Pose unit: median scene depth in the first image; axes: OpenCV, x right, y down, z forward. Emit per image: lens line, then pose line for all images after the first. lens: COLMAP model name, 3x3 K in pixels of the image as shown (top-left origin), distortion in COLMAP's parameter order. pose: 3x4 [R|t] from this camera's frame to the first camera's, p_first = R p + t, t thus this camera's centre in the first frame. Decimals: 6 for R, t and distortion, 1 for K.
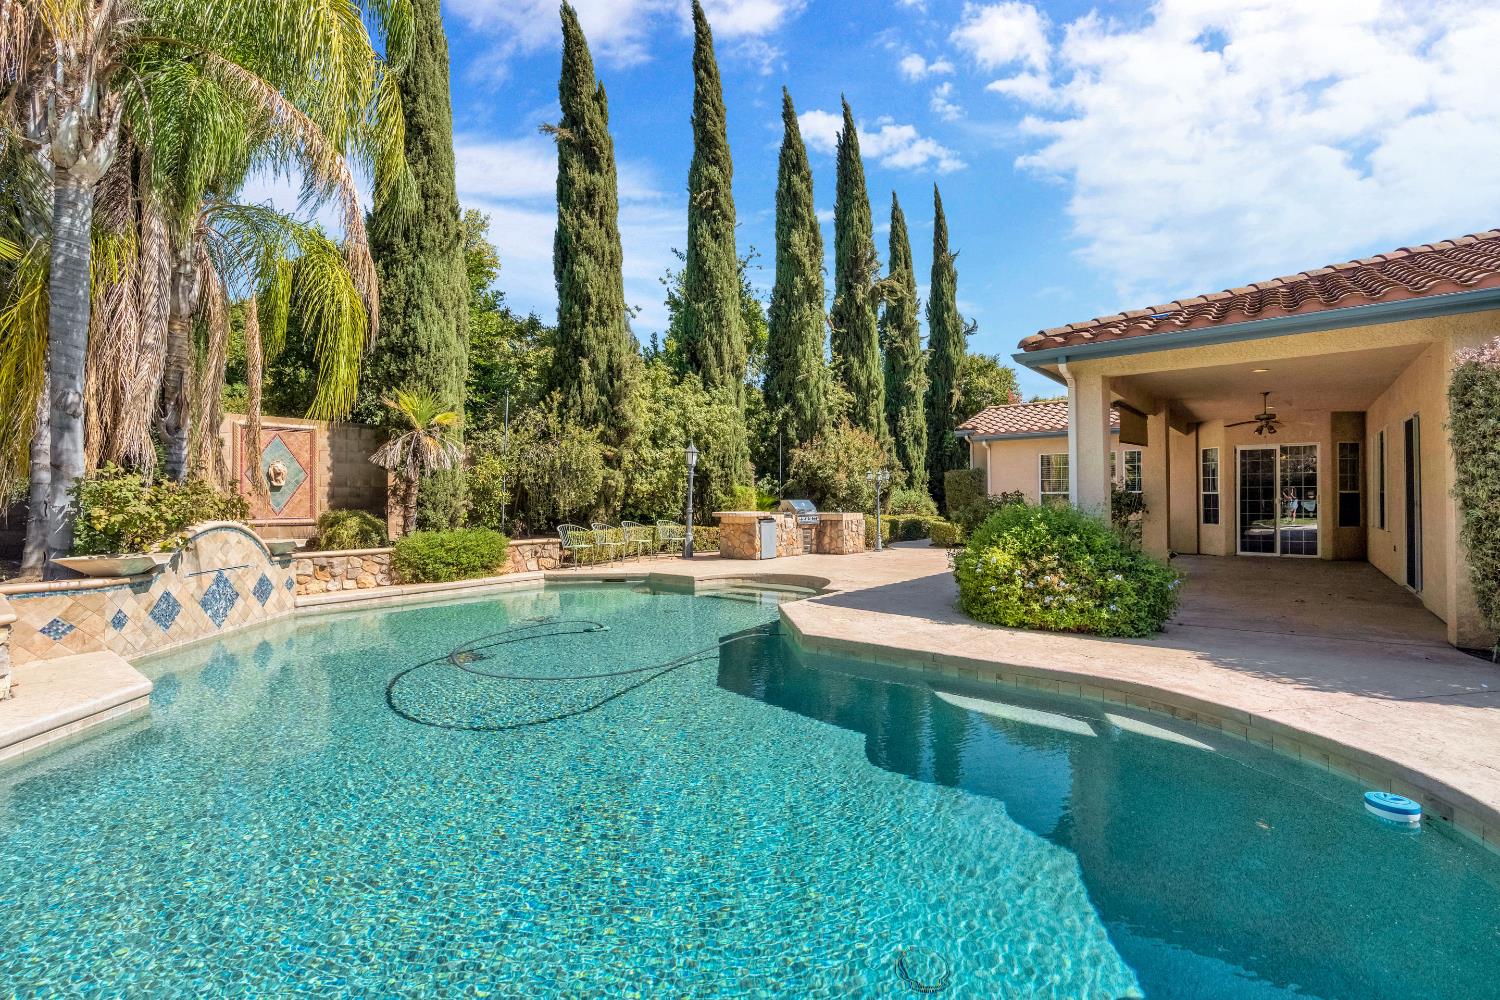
lens RADIAL K [[677.6, 0, 742.5], [0, 677.6, 489.7], [0, 0, 1]] dist [-0.003609, 0.000941]
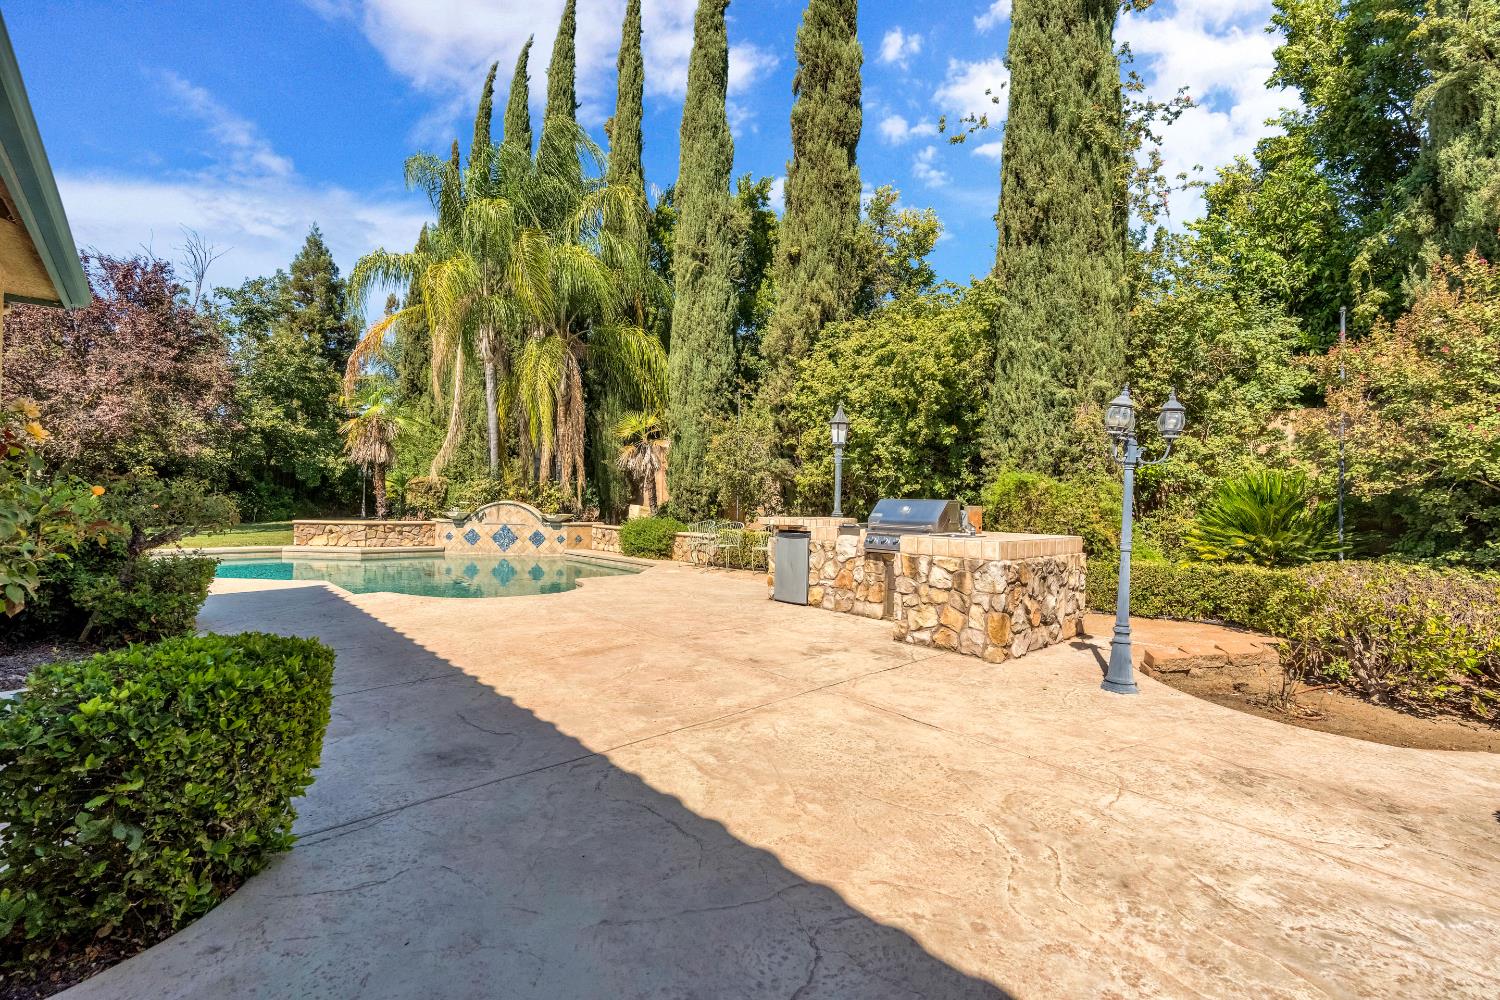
lens RADIAL K [[677.6, 0, 746.3], [0, 677.6, 496.9], [0, 0, 1]] dist [-0.003609, 0.000941]
pose [[-0.162299, -0.001655, -0.986740, 0.448593], [-0.006355, 0.999980, -0.000632, 0.011924], [0.986721, 0.006168, -0.162306, 0.796223]]
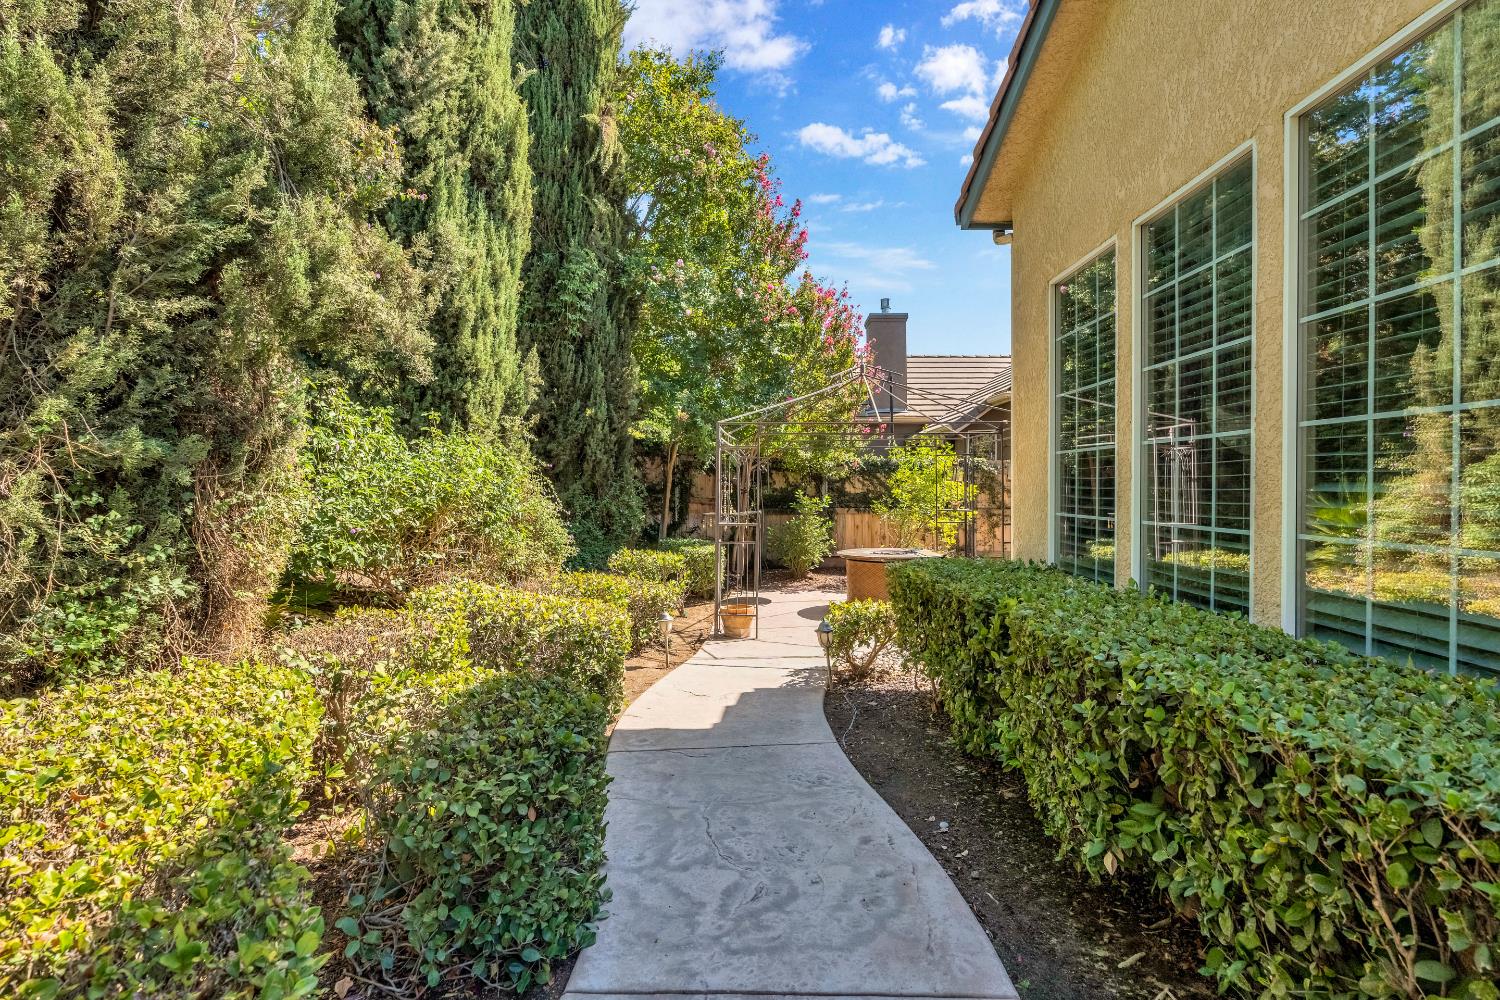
lens RADIAL K [[733.6, 0, 749.5], [0, 733.6, 490.4], [0, 0, 1]] dist [-0.013467, -0.001017]
pose [[0.783239, 0.004670, 0.621703, 0.252332], [-0.013311, 0.999869, 0.009259, 0.016624], [-0.621578, -0.015527, 0.783198, 1.063613]]
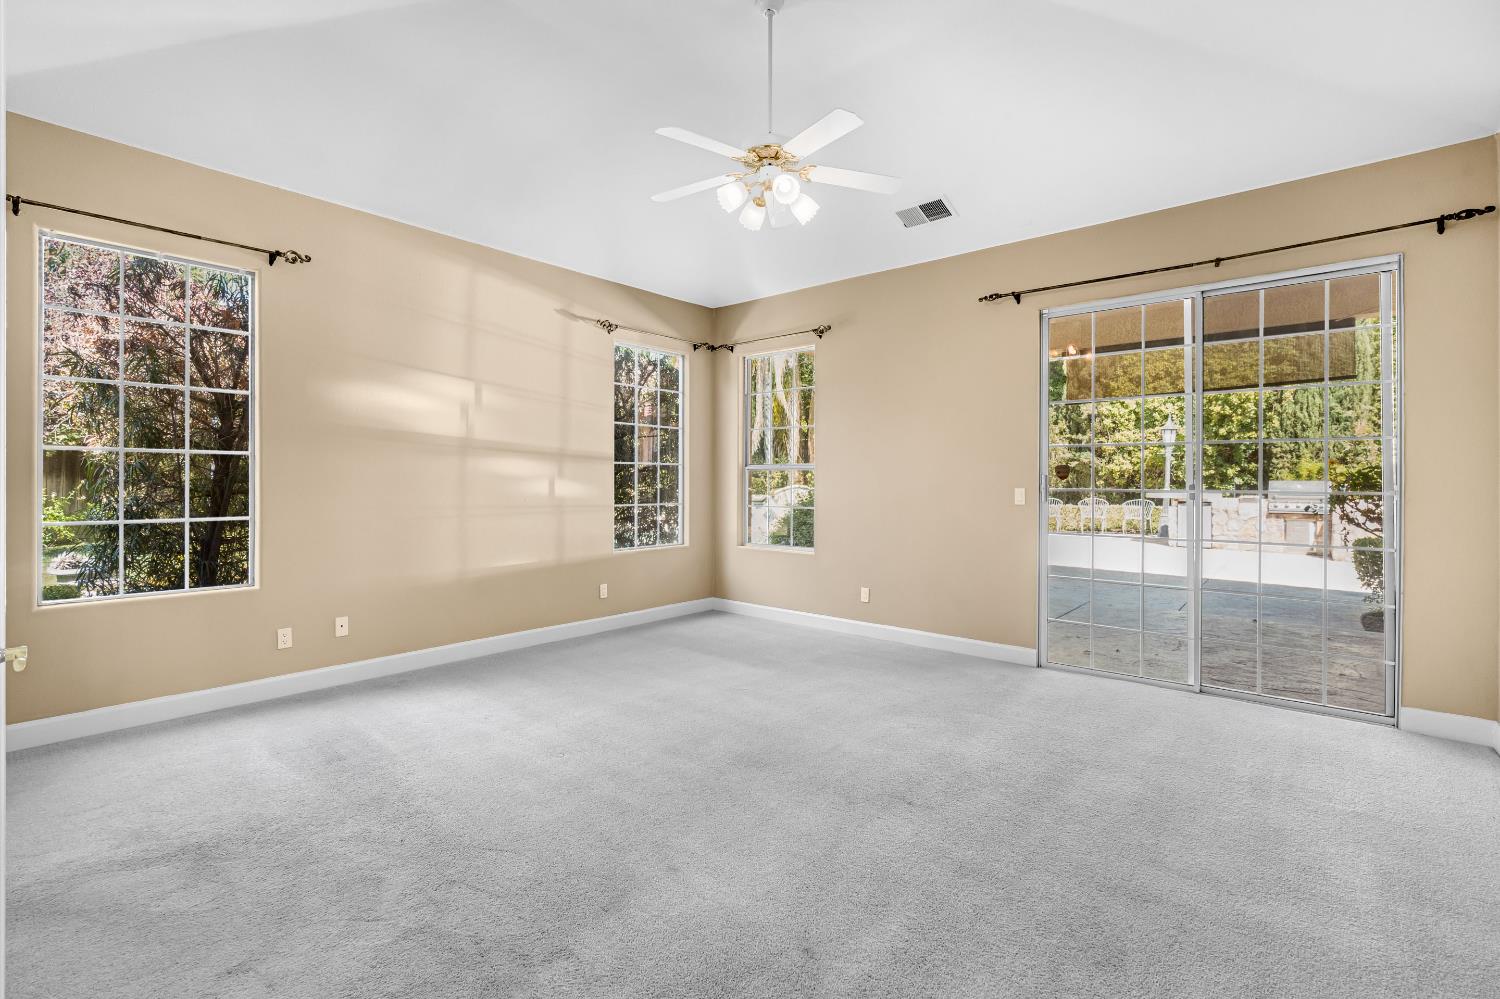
lens RADIAL K [[677.6, 0, 755.4], [0, 677.6, 487.4], [0, 0, 1]] dist [-0.003609, 0.000941]
pose [[-0.015495, 0.018772, -0.999704, 0.690258], [0.009818, 0.999778, 0.018621, 0.001781], [0.999832, -0.009527, -0.015676, 0.340001]]
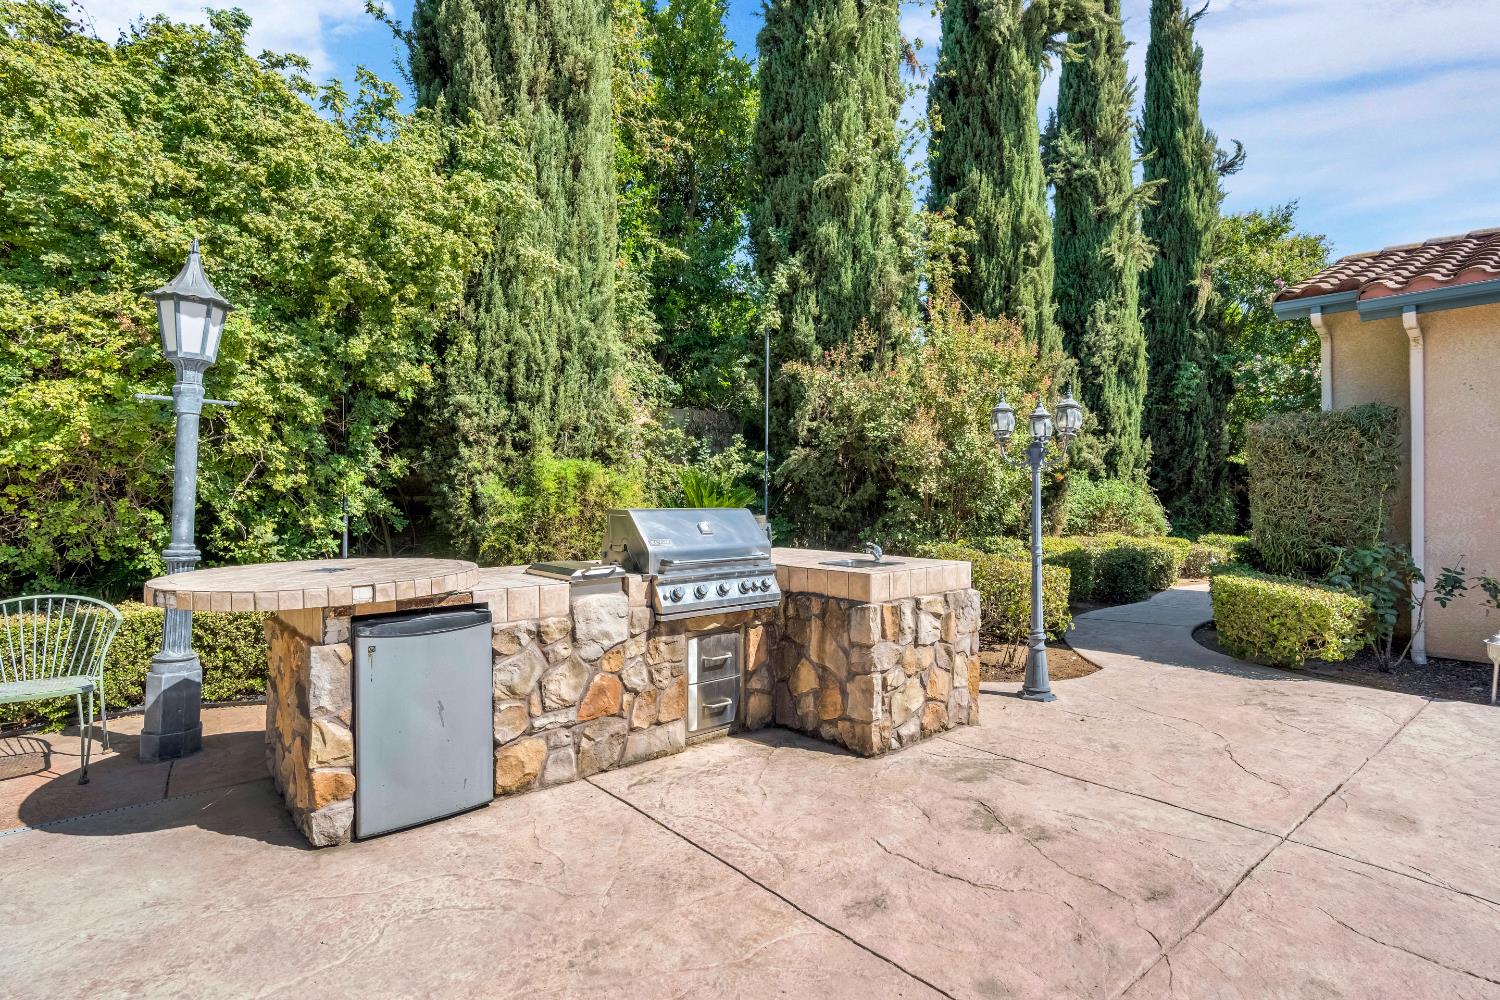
lens RADIAL K [[733.6, 0, 750.6], [0, 733.6, 500.4], [0, 0, 1]] dist [-0.013467, -0.001017]
pose [[0.984488, 0.003942, -0.175406, 0.123674], [-0.000235, 0.999776, 0.021152, 0.005526], [0.175451, -0.020783, 0.984269, 0.615444]]
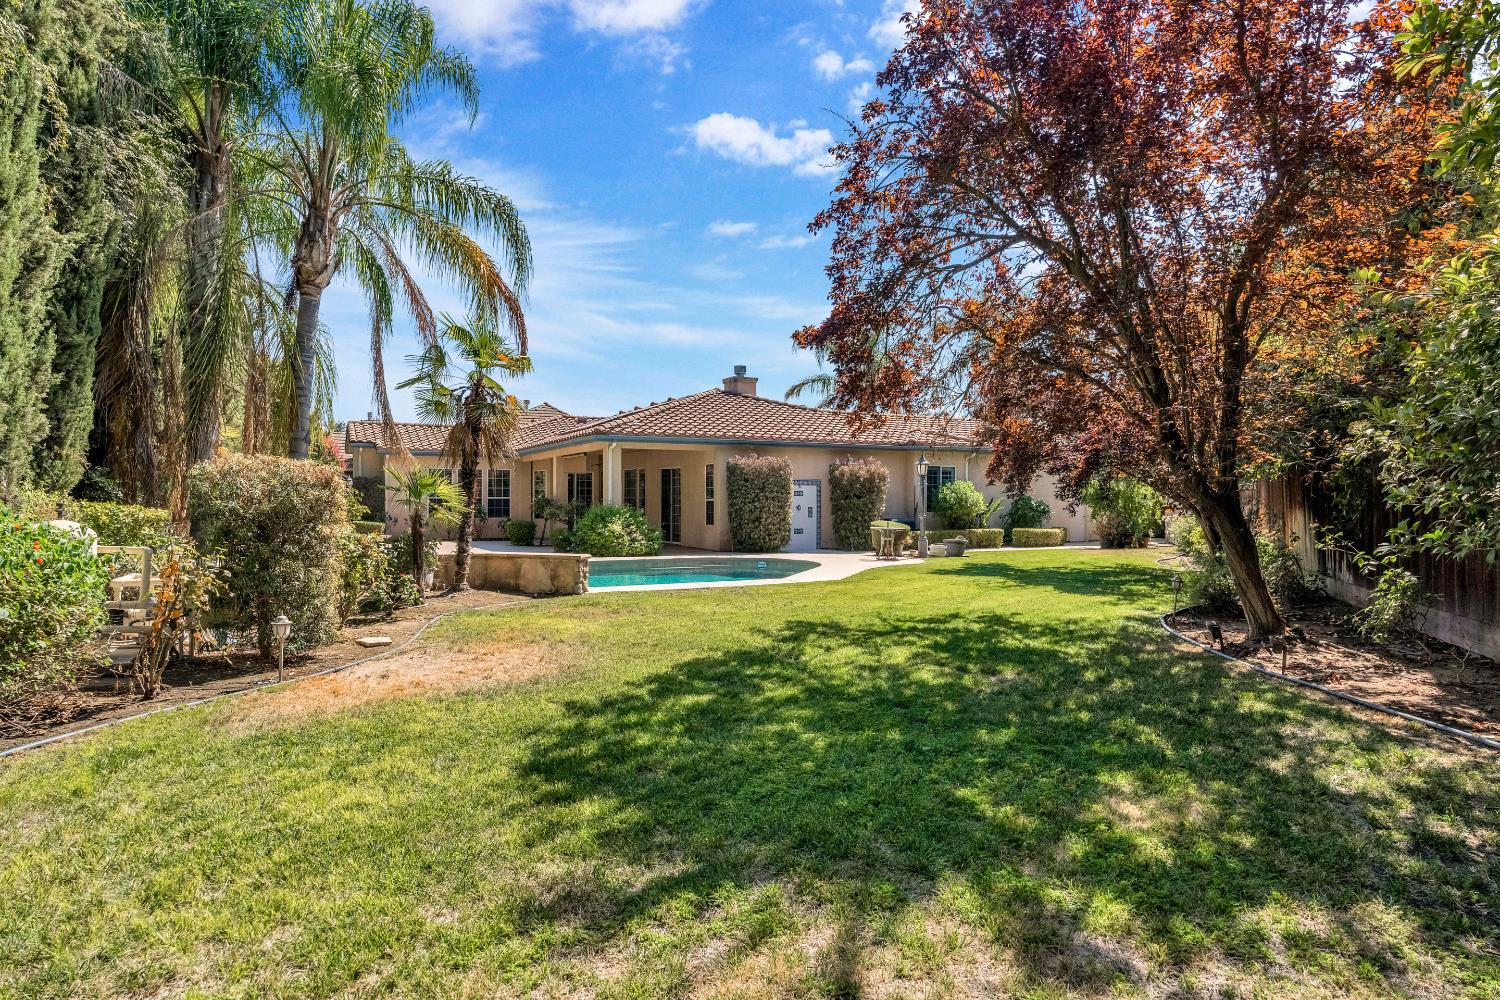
lens RADIAL K [[862.1, 0, 749.9], [0, 862.1, 491.6], [0, 0, 1]] dist [0.000397, 0.000005]
pose [[0.414561, 0.016516, 0.909871, -0.782477], [-0.016223, 0.999811, -0.010757, 0.000169], [-0.909877, -0.010301, 0.414751, -0.239796]]
